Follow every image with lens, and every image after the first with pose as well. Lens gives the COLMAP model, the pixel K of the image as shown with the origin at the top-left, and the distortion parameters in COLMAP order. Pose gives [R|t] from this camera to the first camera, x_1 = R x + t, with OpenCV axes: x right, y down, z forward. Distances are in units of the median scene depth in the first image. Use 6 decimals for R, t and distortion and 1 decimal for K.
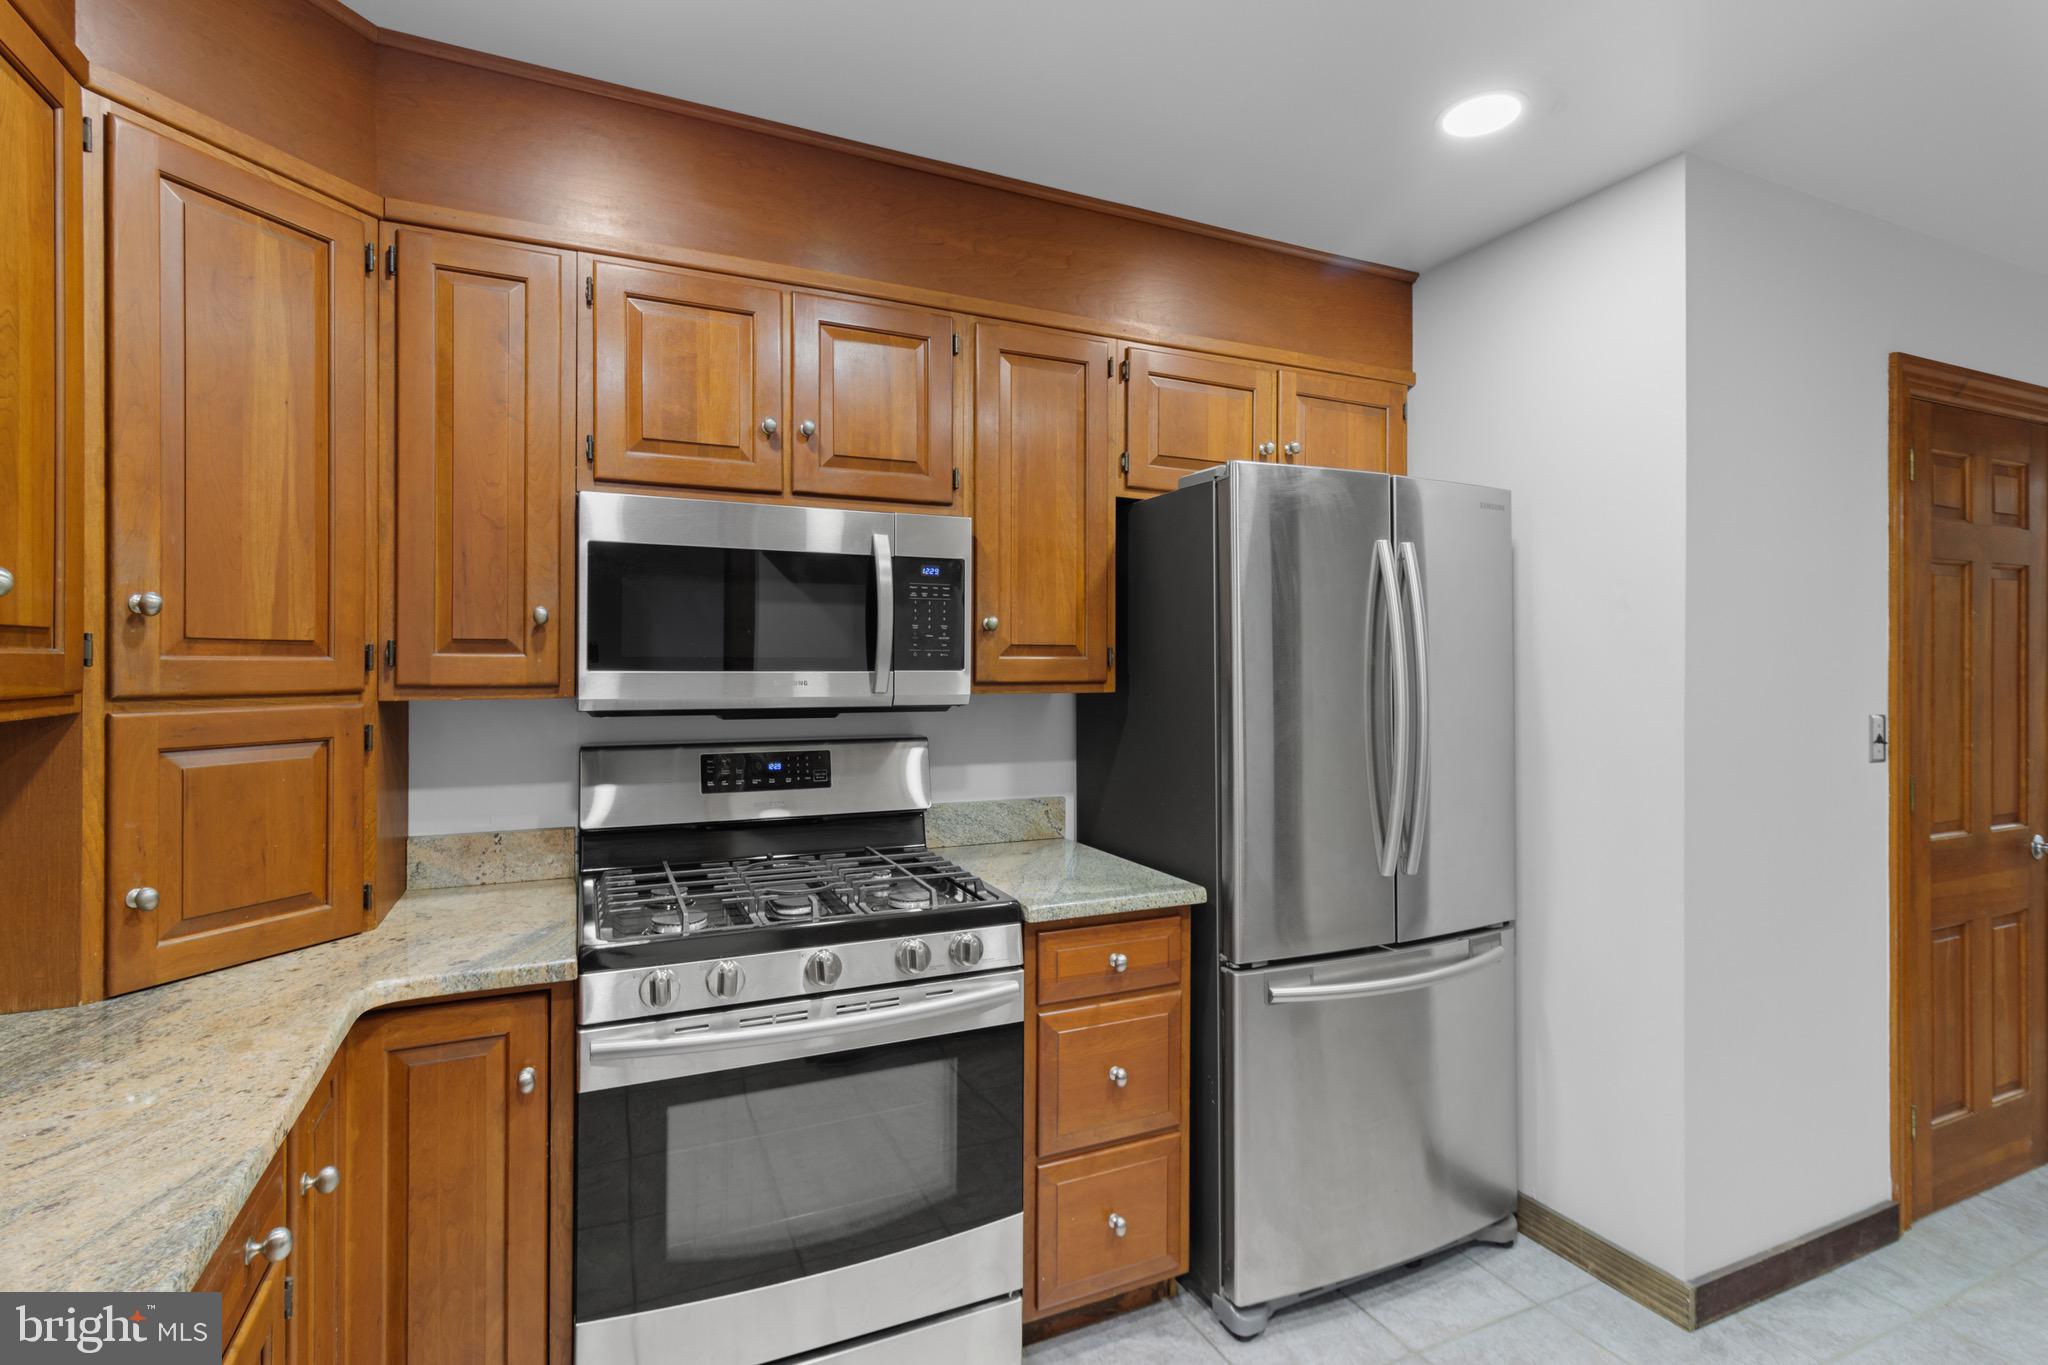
lens RADIAL K [[943.0, 0, 1031.1], [0, 943.0, 681.9], [0, 0, 1]] dist [0.000097, 0.000474]
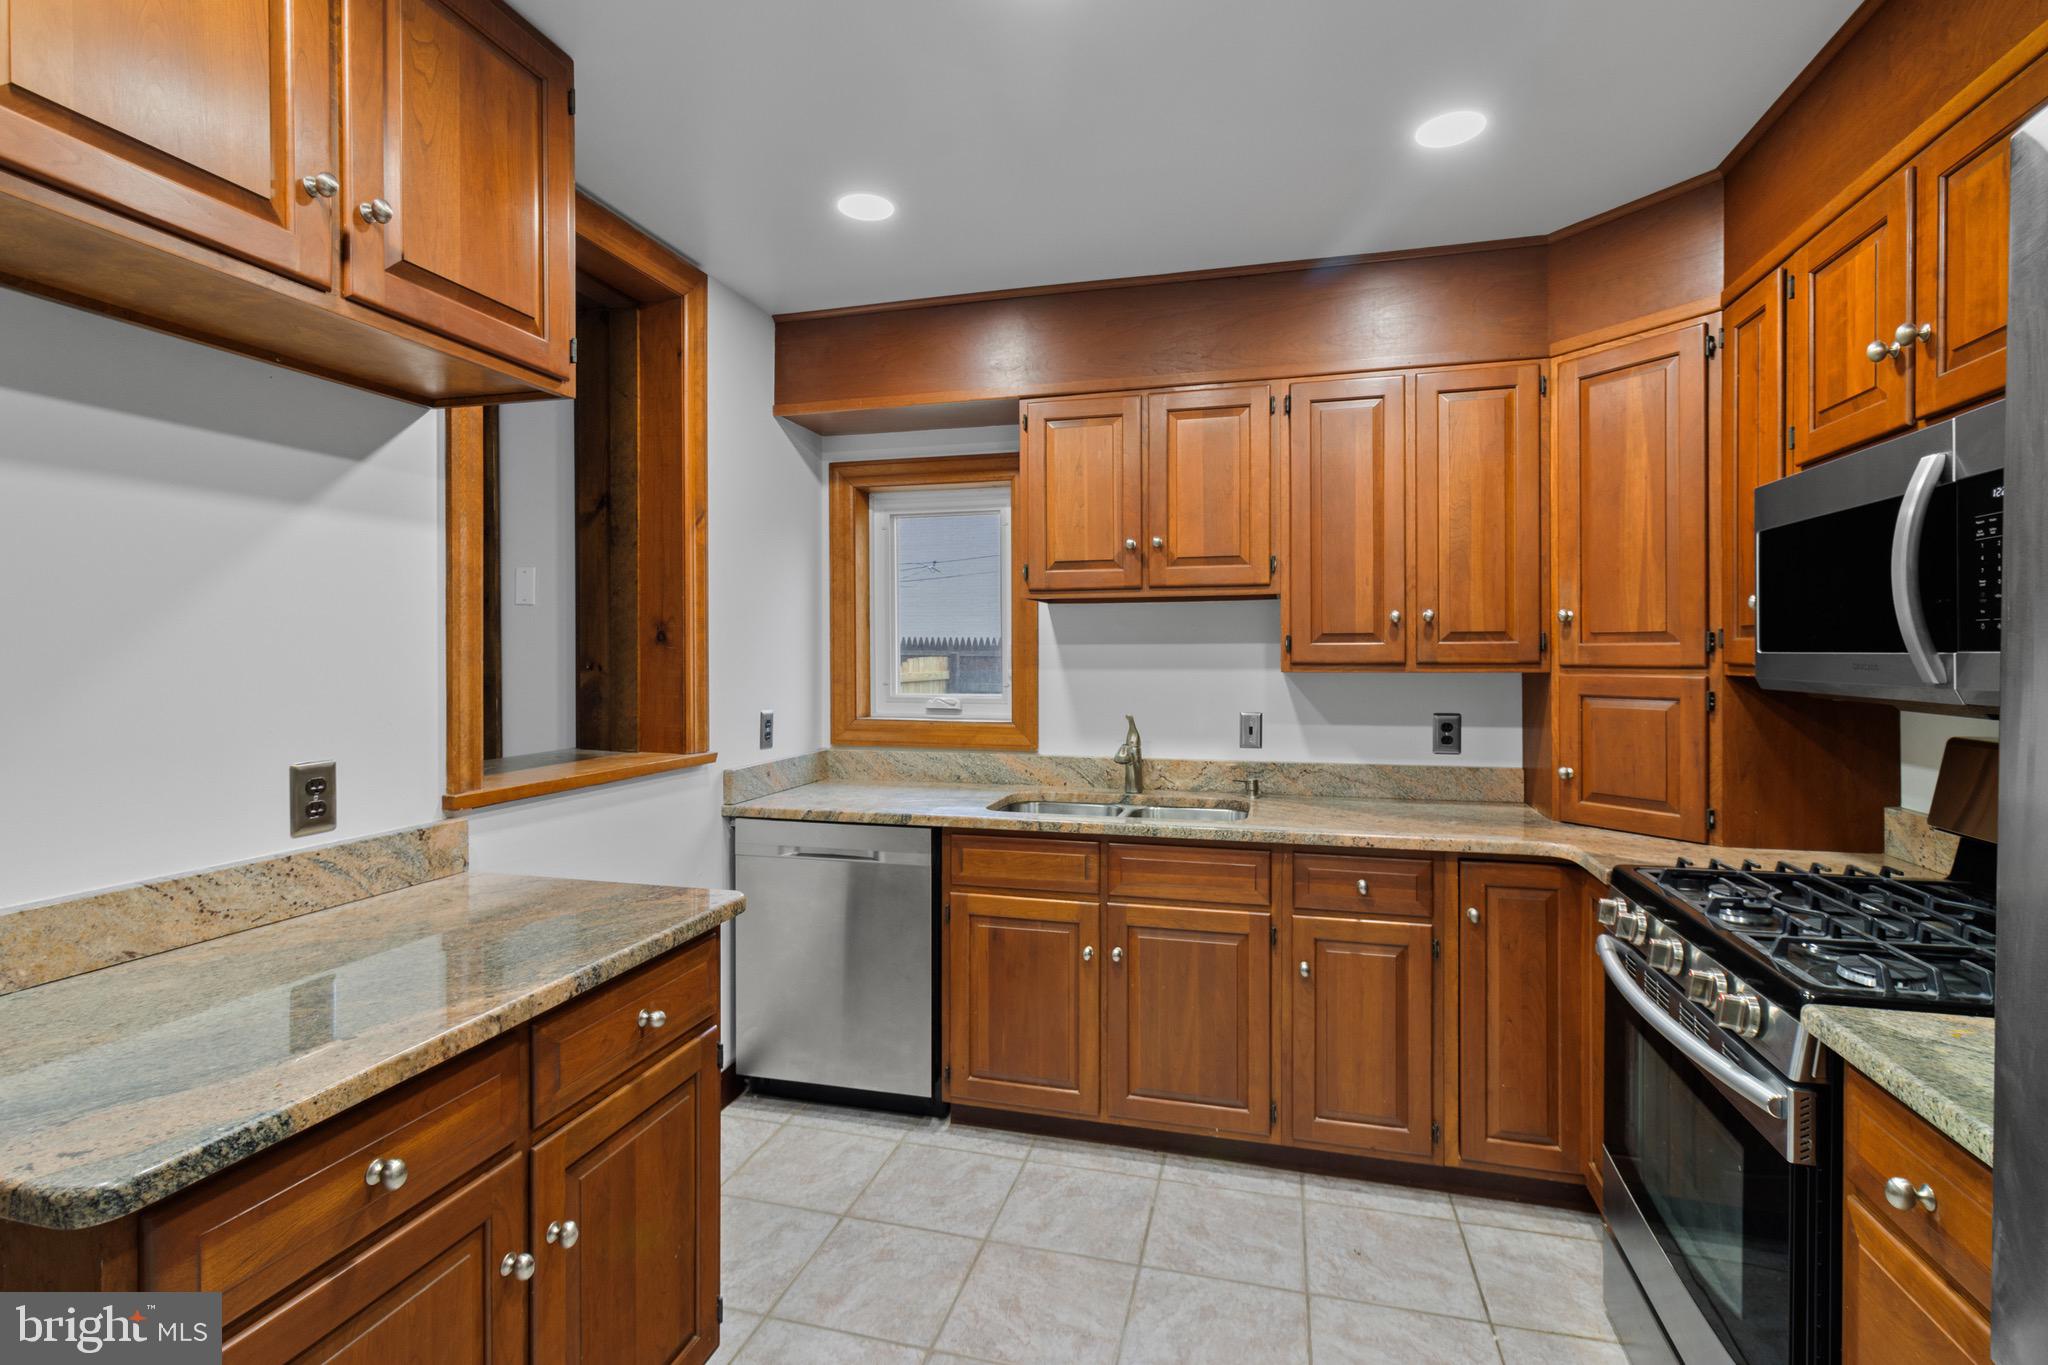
lens RADIAL K [[943.0, 0, 1031.1], [0, 943.0, 681.9], [0, 0, 1]] dist [0.000097, 0.000474]
pose [[-0.630933, 0.023959, -0.775468, 0.851766], [-0.010467, 0.999169, 0.039387, -0.010563], [0.775767, 0.032967, -0.630158, 0.977727]]
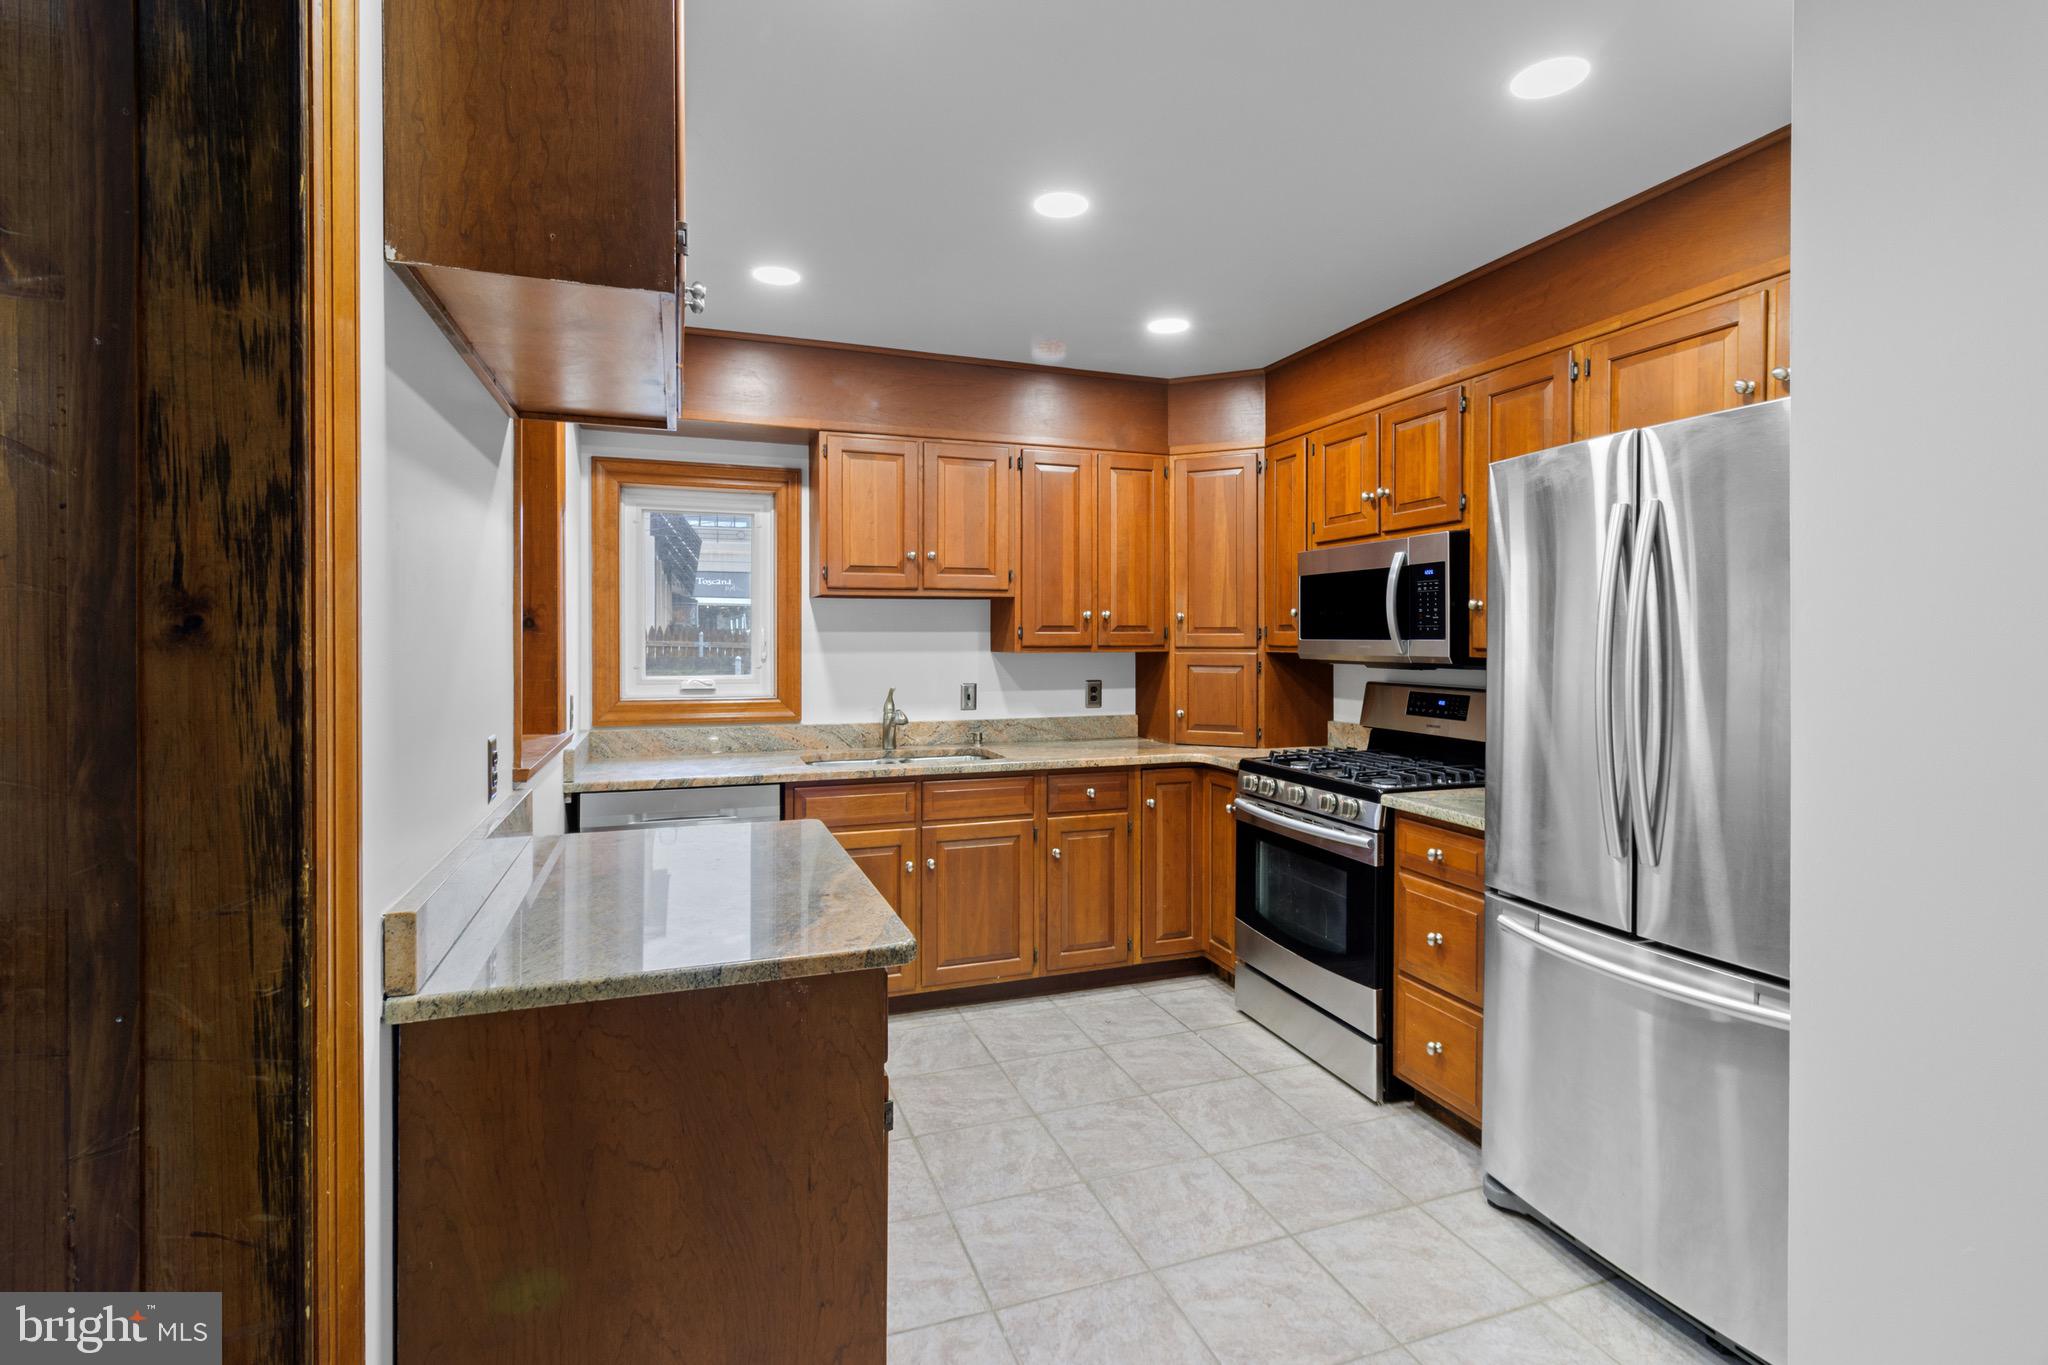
lens RADIAL K [[943.0, 0, 1031.1], [0, 943.0, 681.9], [0, 0, 1]] dist [0.000097, 0.000474]
pose [[-0.074694, 0.046330, -0.996130, 1.538192], [-0.015712, 0.998741, 0.047630, -0.007363], [0.997083, 0.019208, -0.073872, 0.536378]]
